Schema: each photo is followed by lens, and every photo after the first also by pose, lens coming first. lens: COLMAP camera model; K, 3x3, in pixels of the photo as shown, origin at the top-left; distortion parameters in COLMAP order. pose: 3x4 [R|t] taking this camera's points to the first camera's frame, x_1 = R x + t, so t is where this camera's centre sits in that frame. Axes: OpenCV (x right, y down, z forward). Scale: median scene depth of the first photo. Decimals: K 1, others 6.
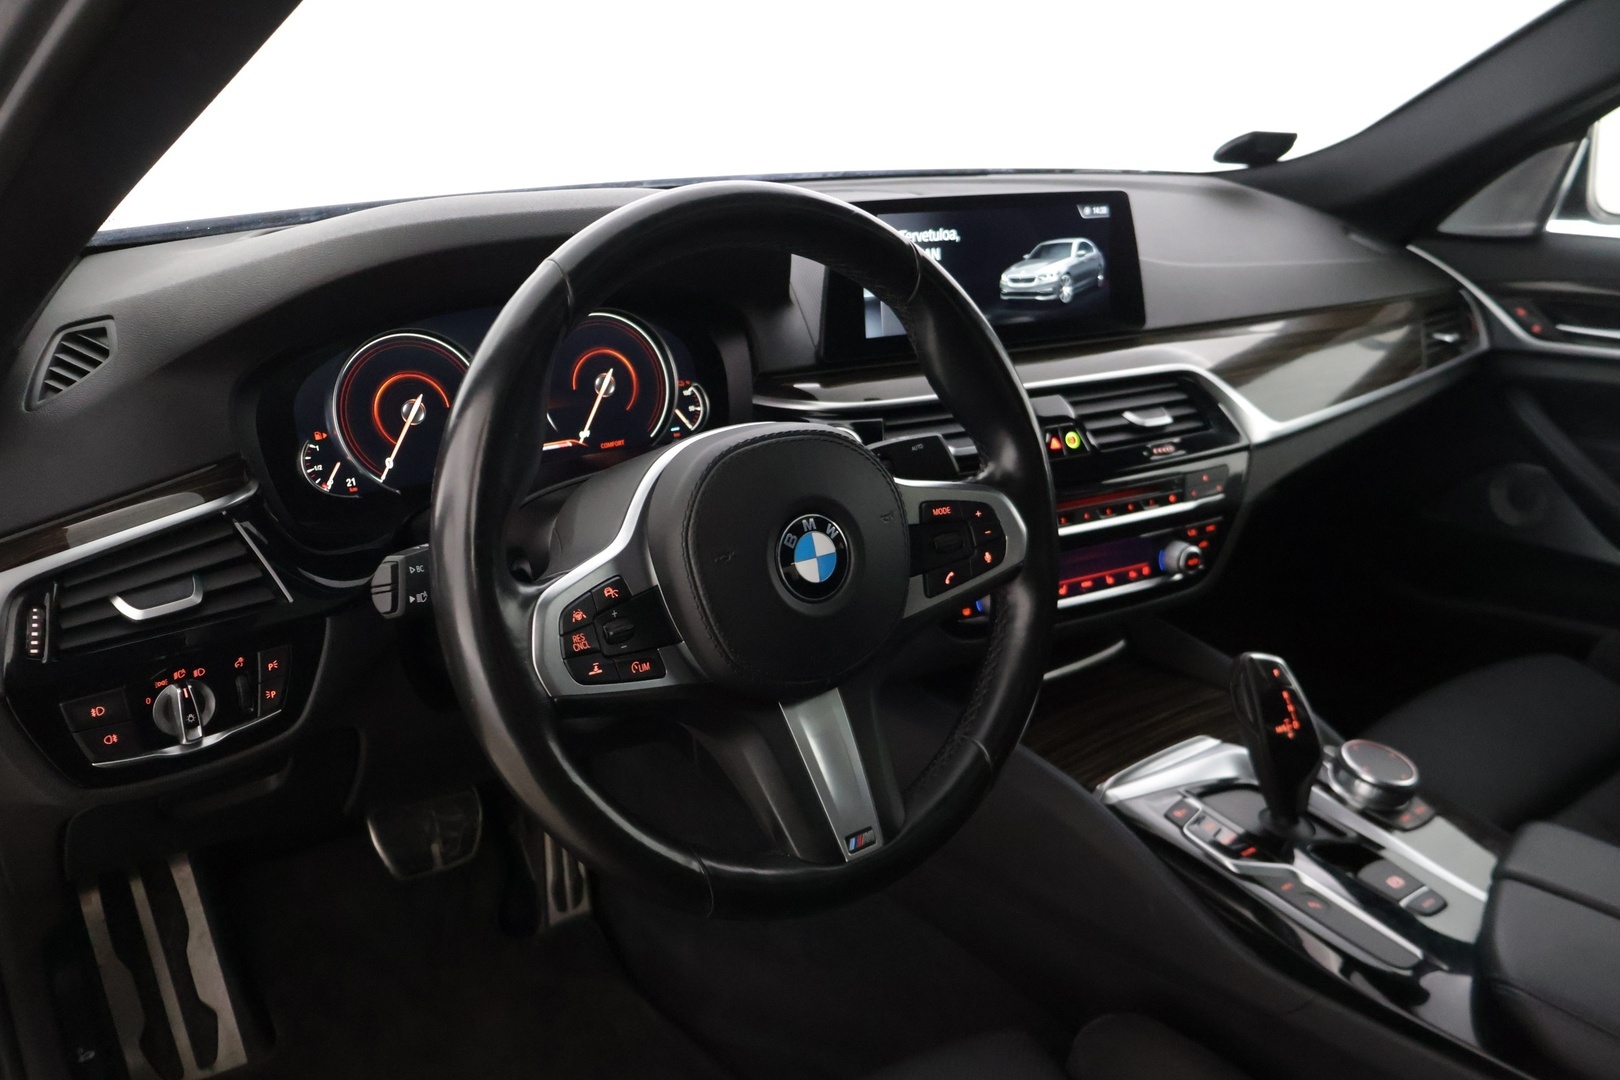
lens RADIAL K [[1371.7, 0, 810.2], [0, 1371.7, 549.6], [0, 0, 1]] dist [-0.035271, 0.058268]
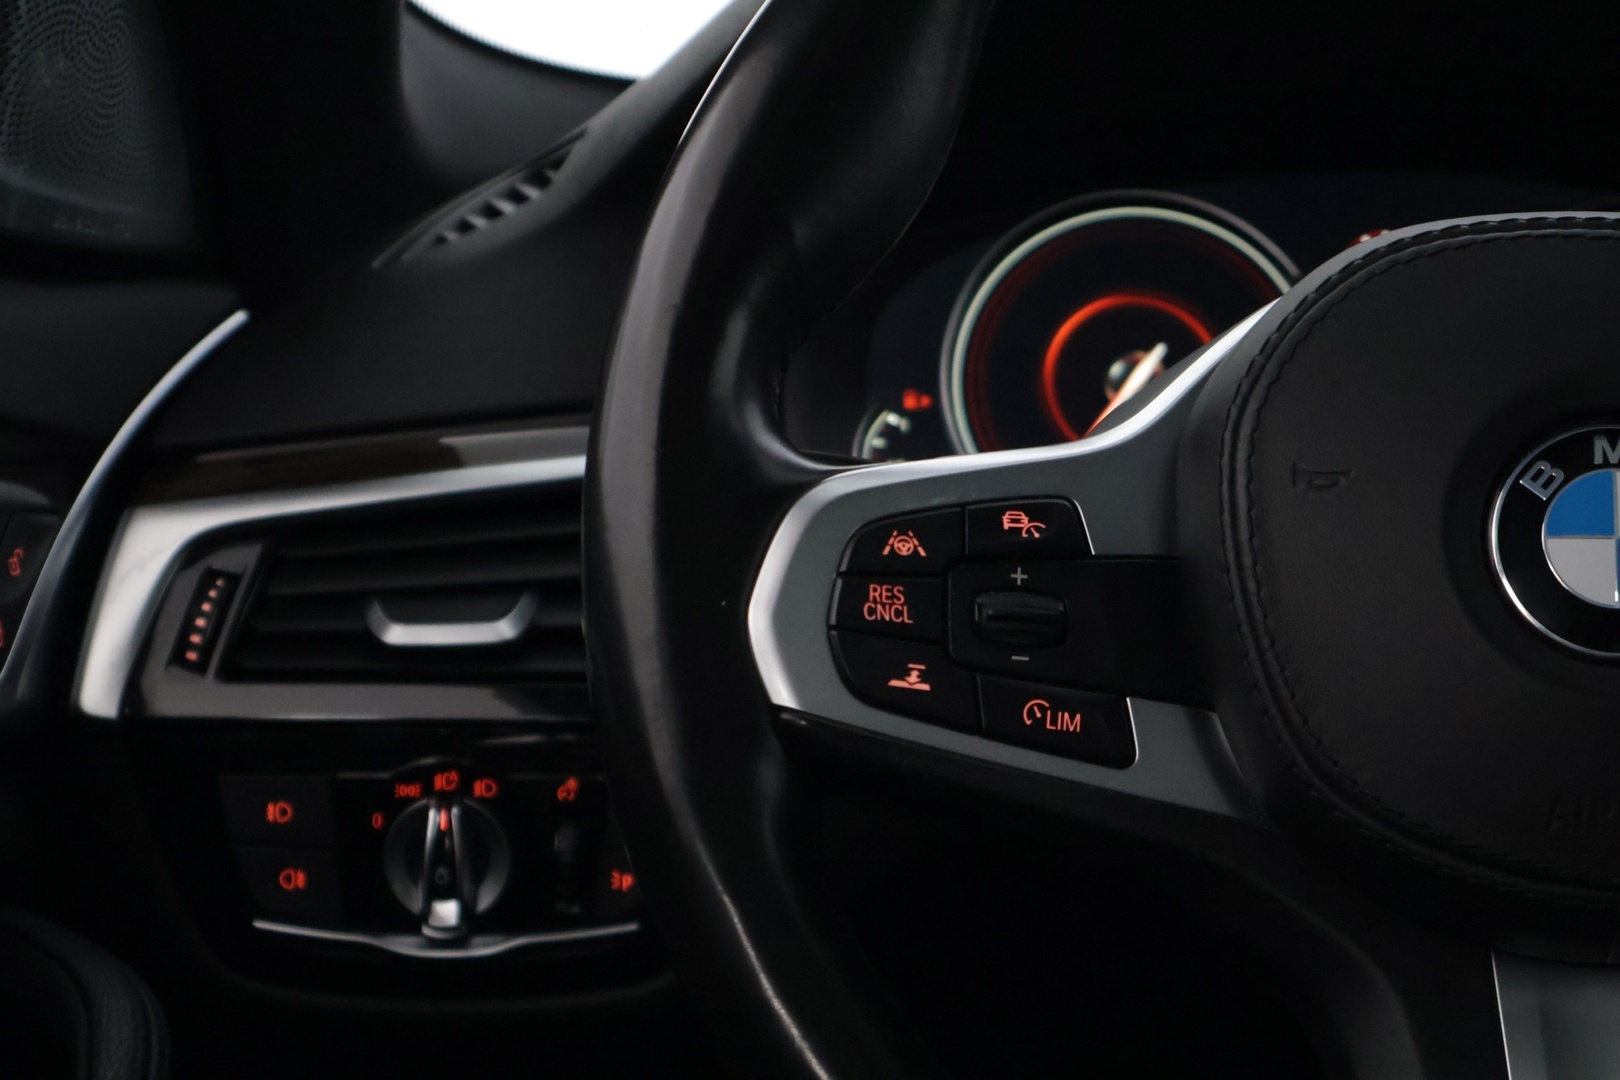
lens RADIAL K [[3273.3, 0, 807.8], [0, 3273.3, 539.5], [0, 0, 1]] dist [0.027214, 0.000000]
pose [[0.752658, 0.046871, -0.656741, 0.330767], [-0.223915, 0.956231, -0.188372, 0.173779], [0.619167, 0.288834, 0.730210, 0.196309]]
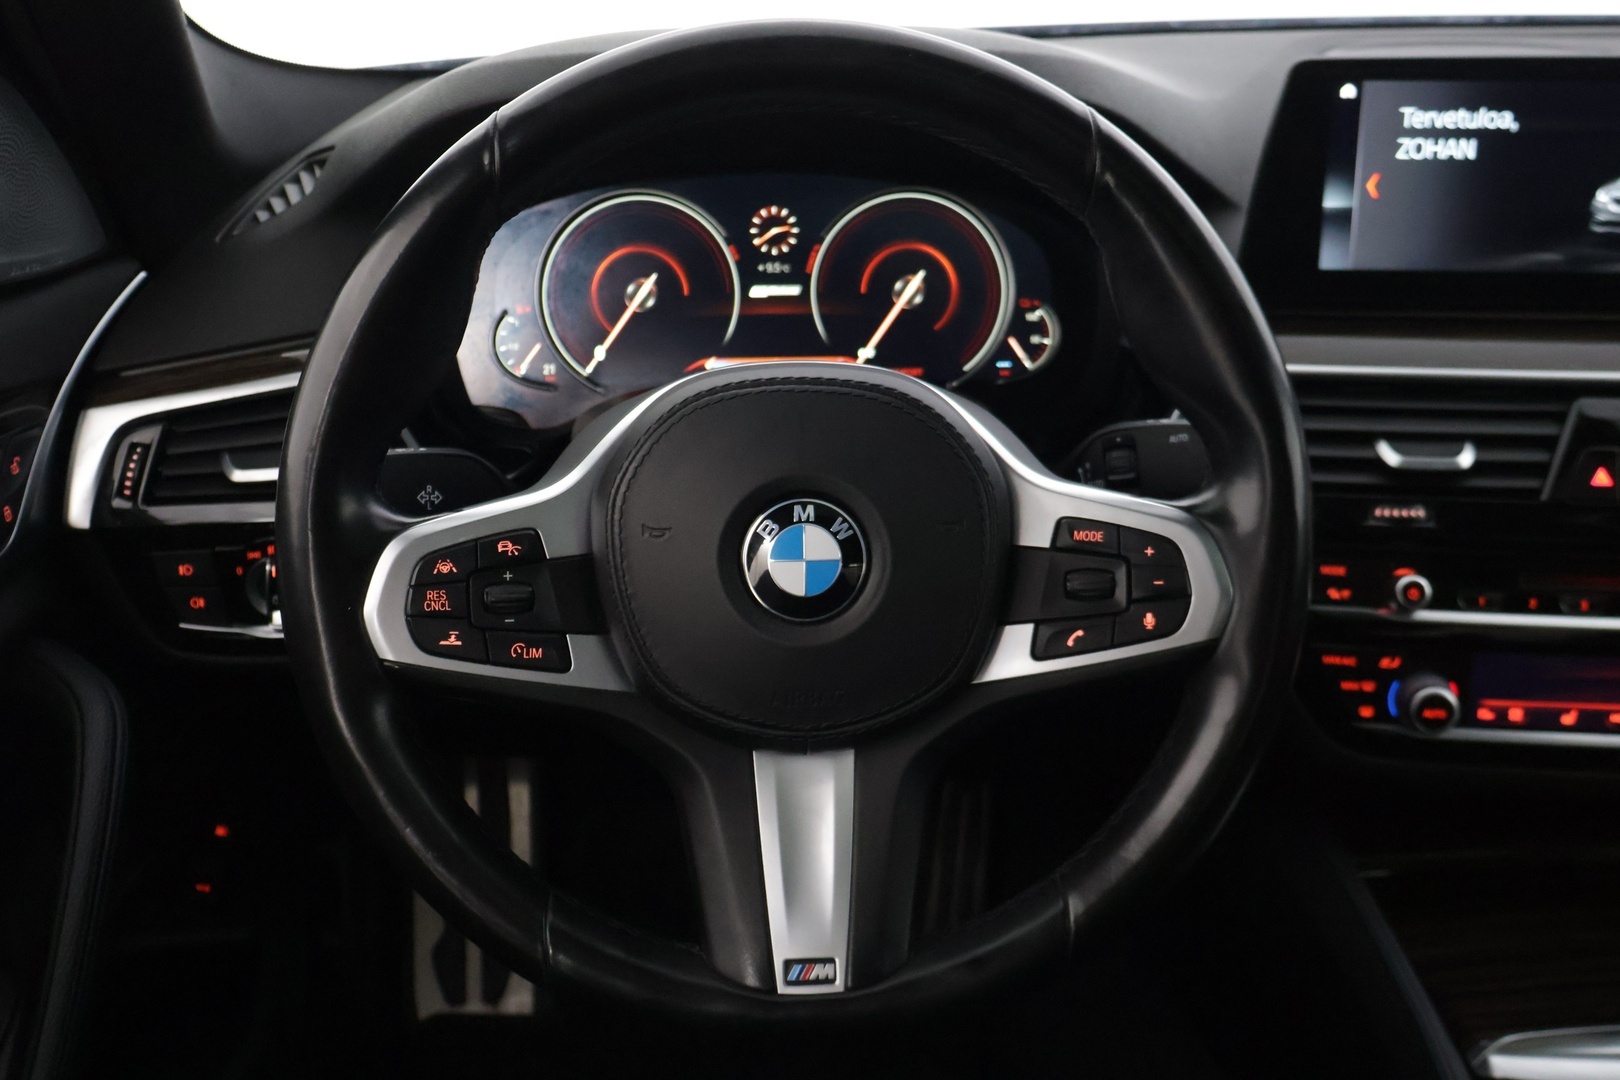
lens RADIAL K [[1776.9, 0, 800.3], [0, 1776.9, 517.7], [0, 0, 1]] dist [0.014964, 0.000000]
pose [[0.810846, 0.187638, -0.554365, 0.408132], [-0.179151, 0.981320, 0.070114, -0.064501], [0.557166, 0.042463, 0.829315, 0.195043]]
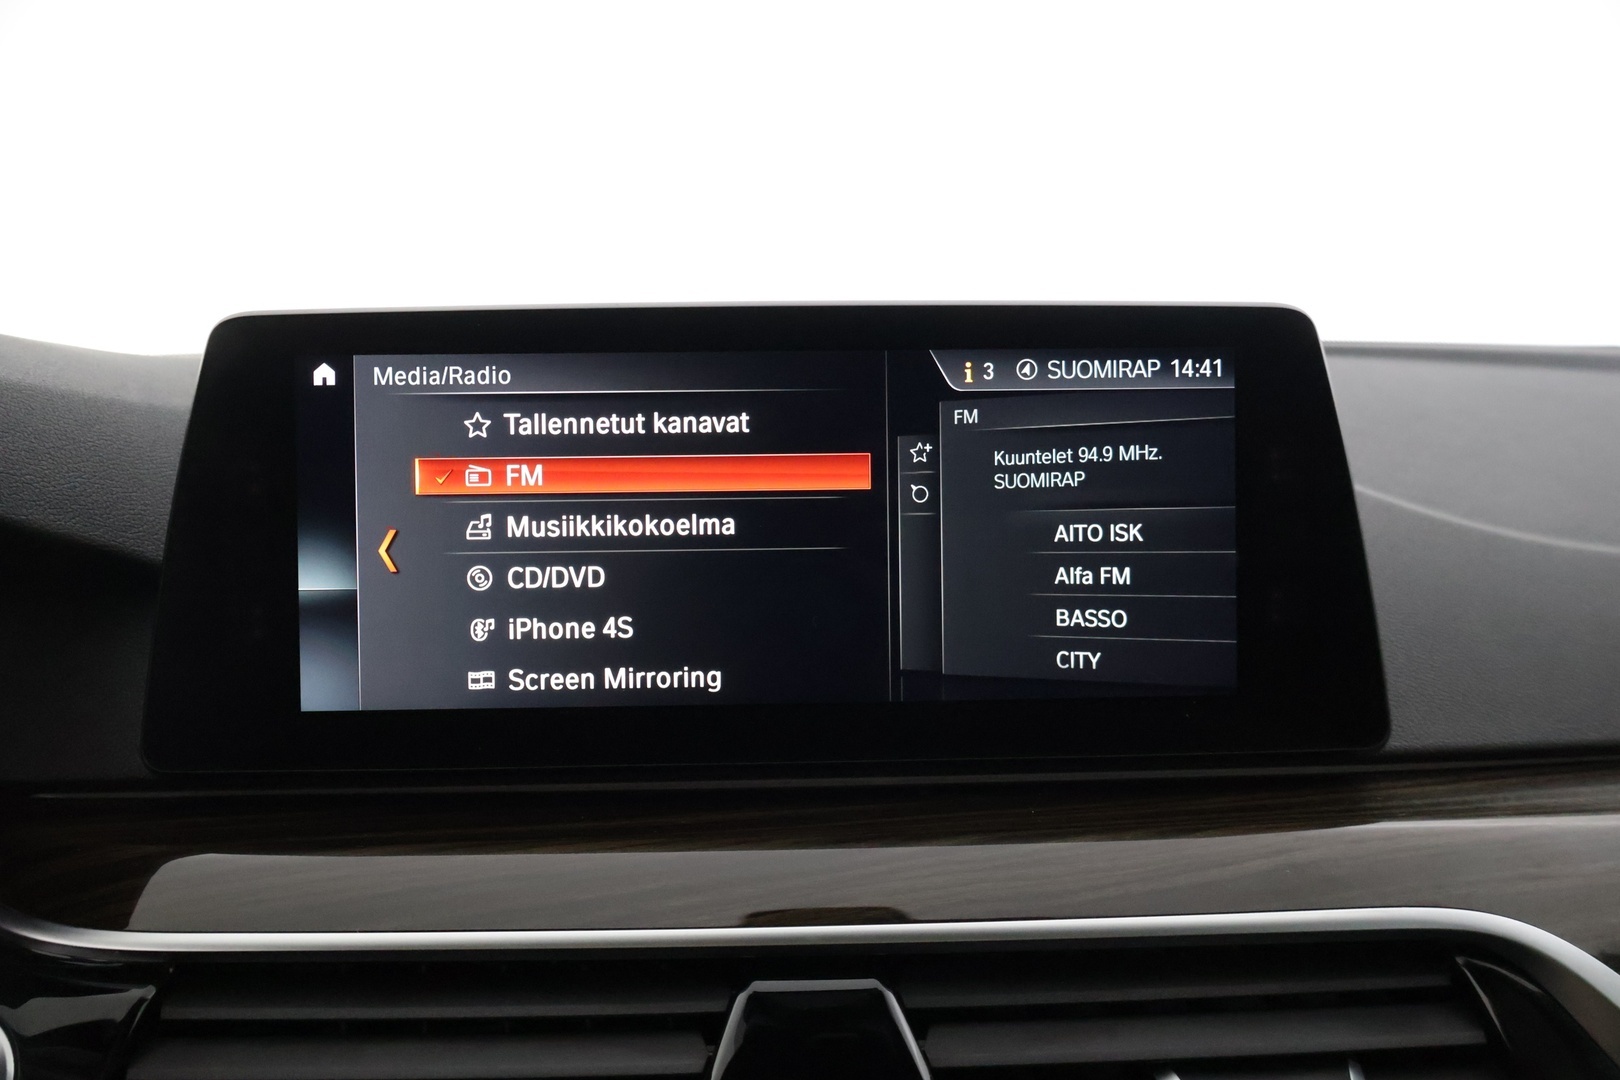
lens RADIAL K [[1371.7, 0, 809.6], [0, 1371.7, 535.2], [0, 0, 1]] dist [-0.035271, 0.058268]
pose [[0.883652, 0.073533, -0.462334, 0.372620], [-0.142994, 0.982784, -0.116994, -0.213657], [0.445772, 0.169492, 0.878954, 0.914956]]
